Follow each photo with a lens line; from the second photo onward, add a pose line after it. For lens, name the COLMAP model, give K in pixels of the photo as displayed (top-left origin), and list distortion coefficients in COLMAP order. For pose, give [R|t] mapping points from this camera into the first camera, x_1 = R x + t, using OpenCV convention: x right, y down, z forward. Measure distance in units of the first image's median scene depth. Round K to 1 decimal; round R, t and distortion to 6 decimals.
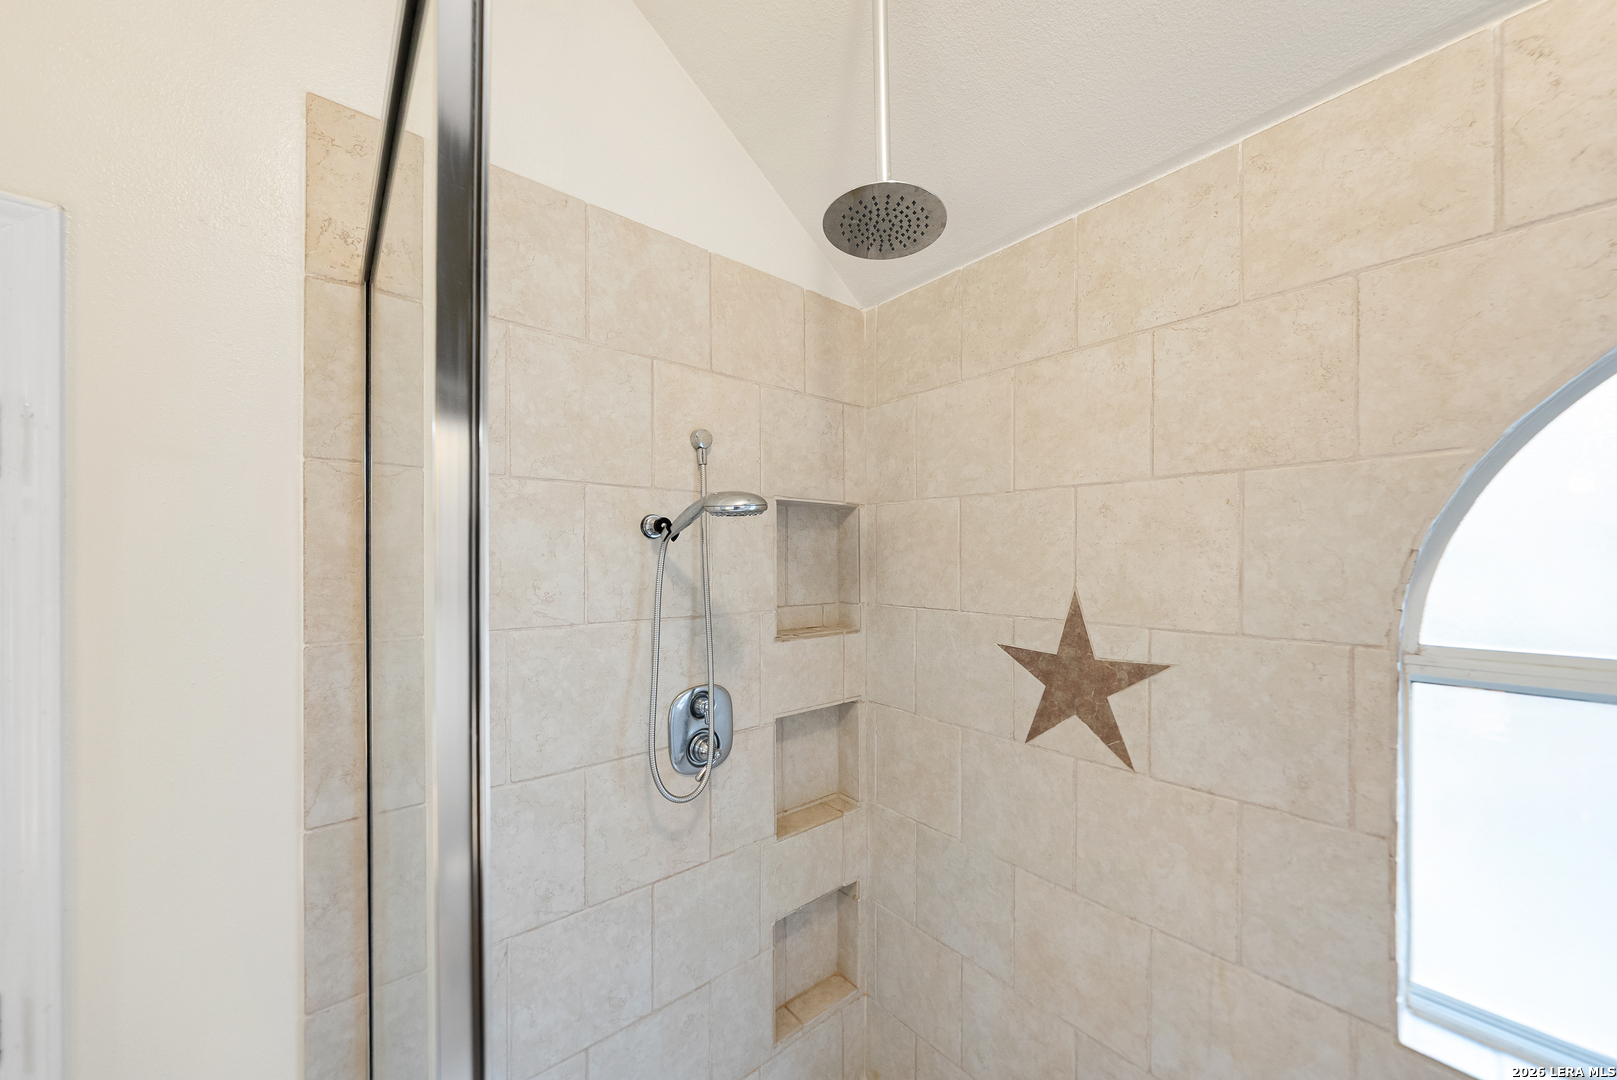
lens RADIAL K [[566.7, 0, 816.2], [0, 566.7, 559.9], [0, 0, 1]] dist [-0.004840, 0.000146]
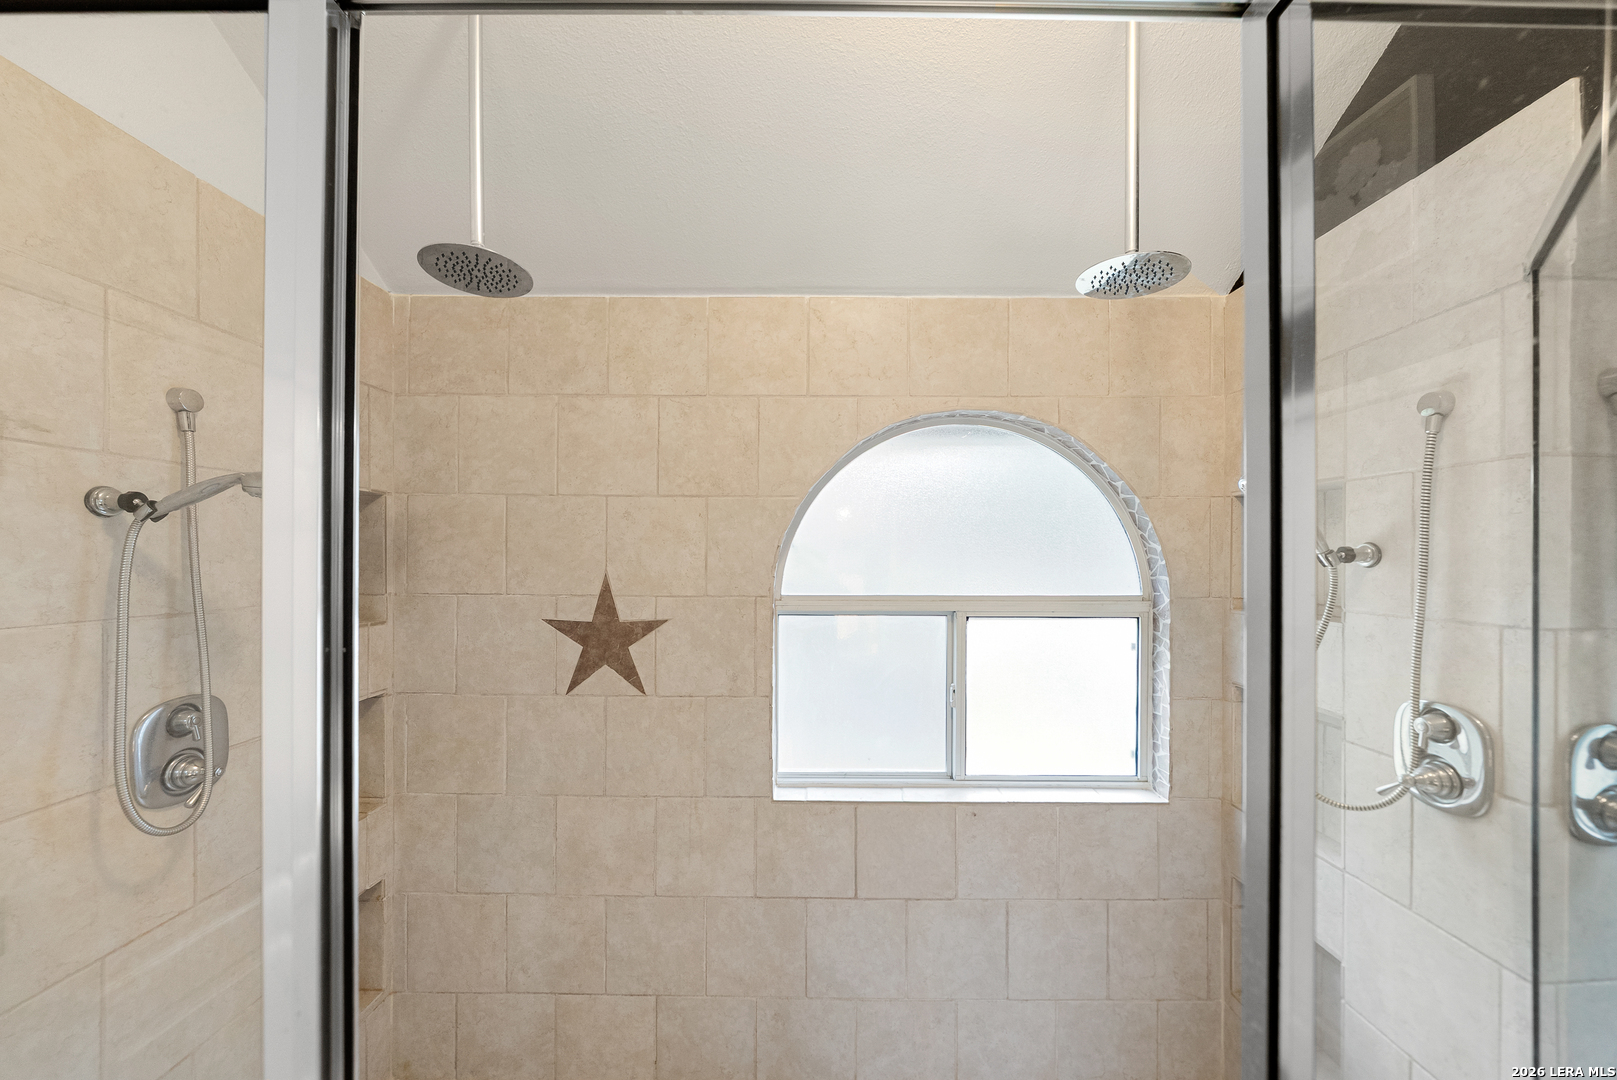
lens RADIAL K [[566.7, 0, 808.7], [0, 566.7, 558.1], [0, 0, 1]] dist [-0.004840, 0.000146]
pose [[0.656280, 0.001221, 0.754516, -0.248360], [-0.004074, 0.999990, 0.001925, 0.014253], [-0.754506, -0.004337, 0.656278, -0.257726]]
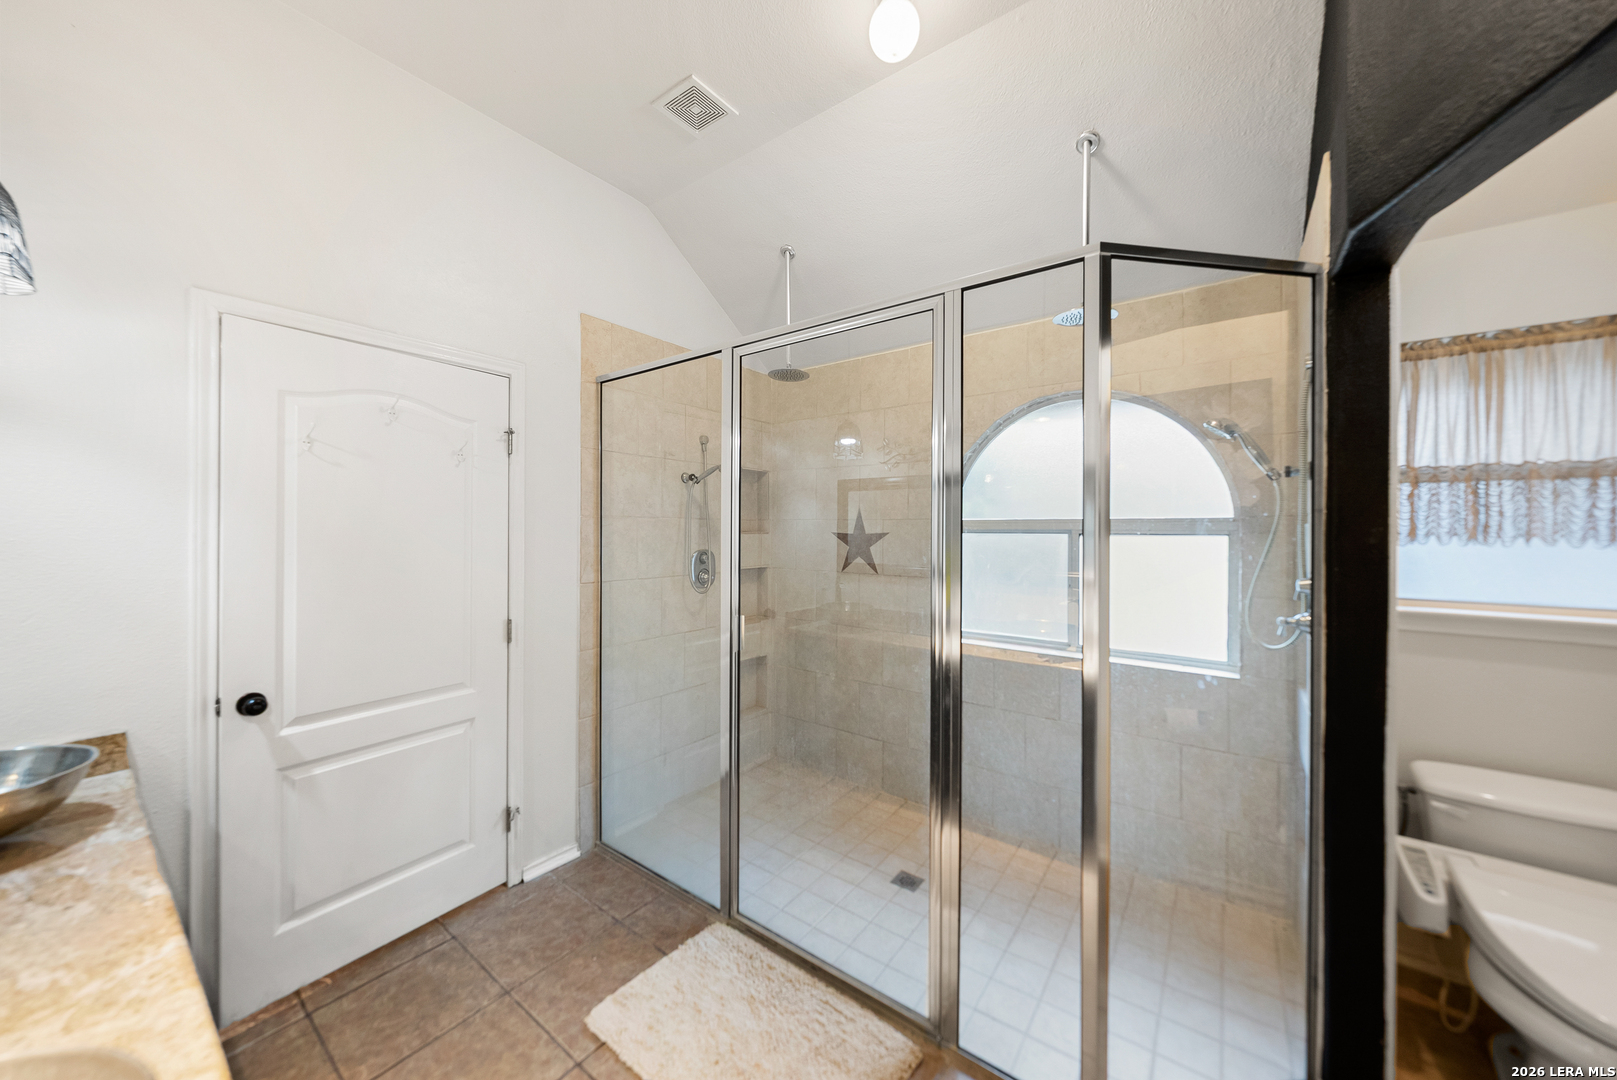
lens RADIAL K [[566.7, 0, 805.8], [0, 566.7, 539.9], [0, 0, 1]] dist [-0.004840, 0.000146]
pose [[0.977792, 0.001889, 0.209568, -0.306602], [-0.005426, 0.999852, 0.016303, 0.160631], [-0.209506, -0.017078, 0.977658, -1.428241]]
